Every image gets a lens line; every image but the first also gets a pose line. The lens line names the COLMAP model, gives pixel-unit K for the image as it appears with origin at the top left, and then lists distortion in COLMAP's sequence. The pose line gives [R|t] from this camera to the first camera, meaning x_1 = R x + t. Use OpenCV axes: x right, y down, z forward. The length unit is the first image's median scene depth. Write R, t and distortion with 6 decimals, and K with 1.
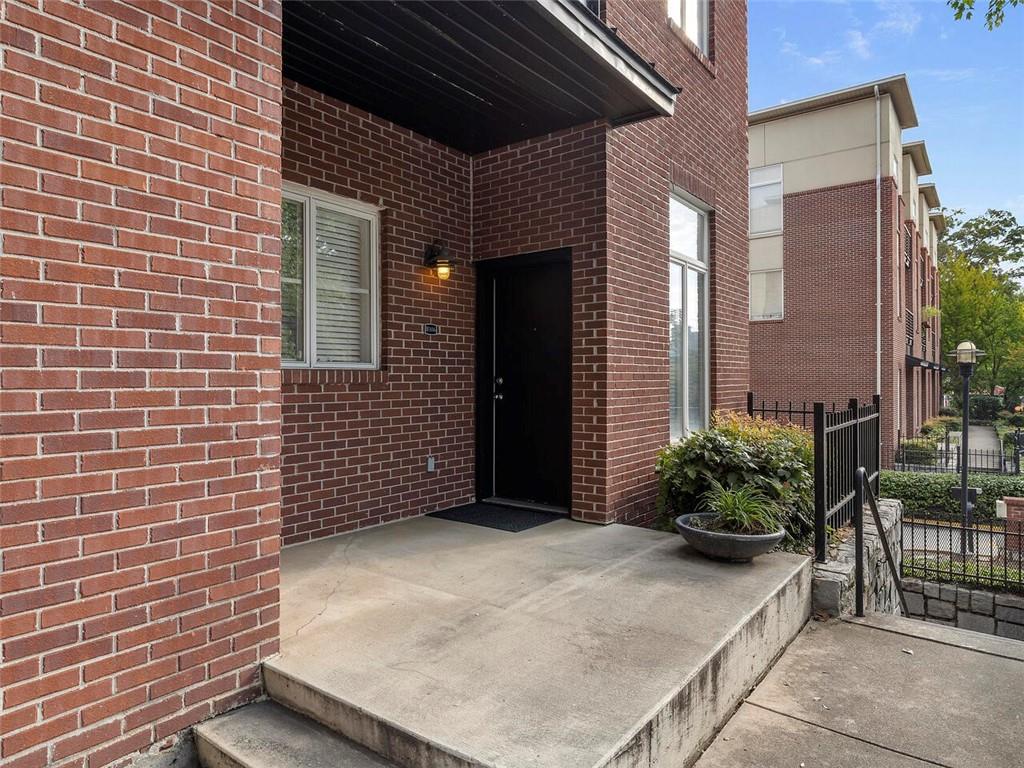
lens RADIAL K [[622.5, 0, 516.7], [0, 622.5, 382.9], [0, 0, 1]] dist [-0.001474, 0.001711]
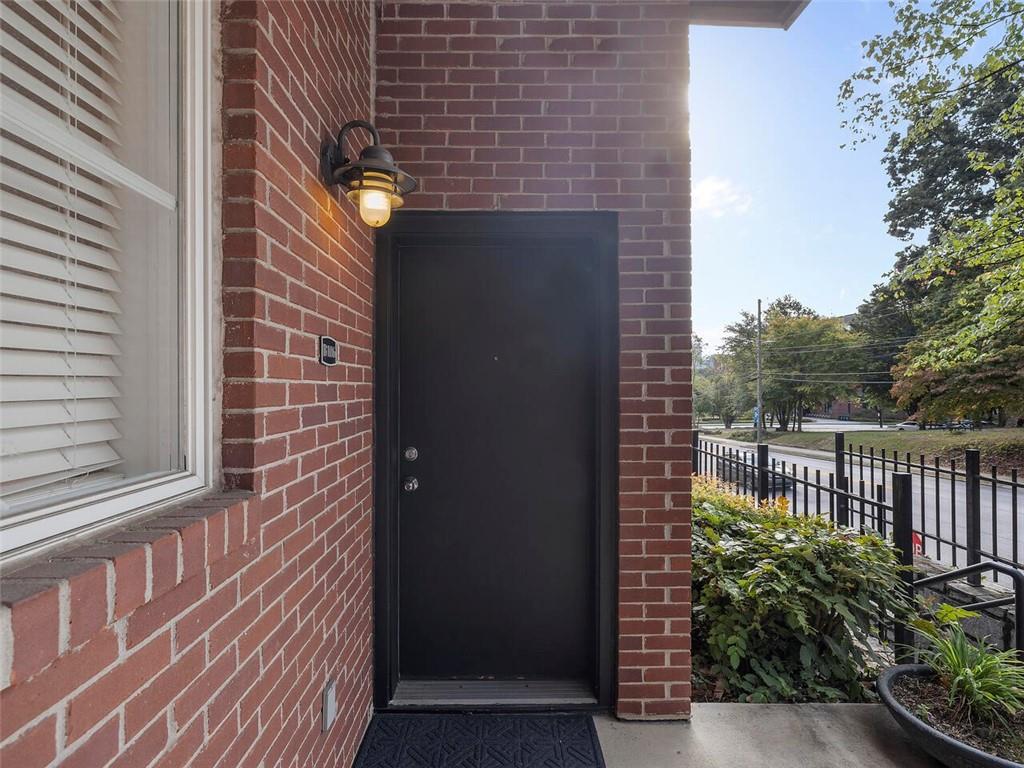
lens RADIAL K [[498.3, 0, 521.7], [0, 498.3, 387.8], [0, 0, 1]] dist [0.000042, -0.000053]
pose [[0.790748, 0.003437, 0.612132, -0.244288], [0.002505, 0.999958, -0.008850, -0.063906], [-0.612137, 0.008531, 0.790706, 0.720315]]
